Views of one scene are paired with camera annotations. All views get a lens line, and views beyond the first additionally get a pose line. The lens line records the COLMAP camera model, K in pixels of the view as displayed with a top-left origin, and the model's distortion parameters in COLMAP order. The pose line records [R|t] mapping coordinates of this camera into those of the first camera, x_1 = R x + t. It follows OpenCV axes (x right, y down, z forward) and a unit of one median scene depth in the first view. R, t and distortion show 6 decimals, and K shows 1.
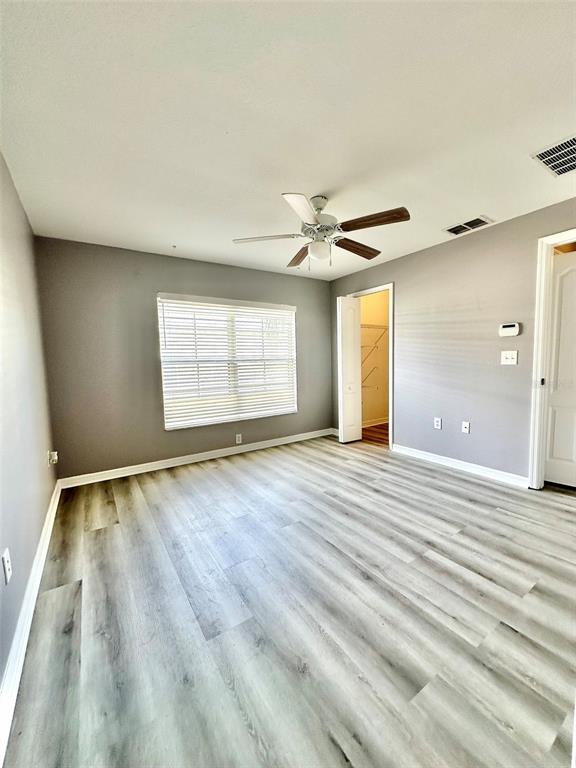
lens RADIAL K [[307.0, 0, 284.3], [0, 307.0, 388.5], [0, 0, 1]] dist [-0.004445, 0.000956]
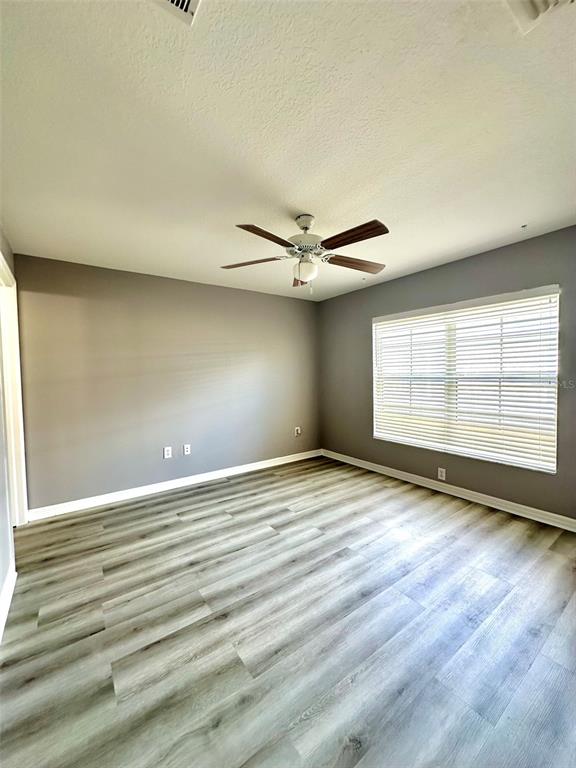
lens RADIAL K [[307.0, 0, 290.5], [0, 307.0, 386.4], [0, 0, 1]] dist [-0.004445, 0.000956]
pose [[0.051287, 0.069425, -0.996268, 1.099512], [-0.077152, 0.994875, 0.065356, -0.158761], [0.995699, 0.073512, 0.056380, 0.943154]]
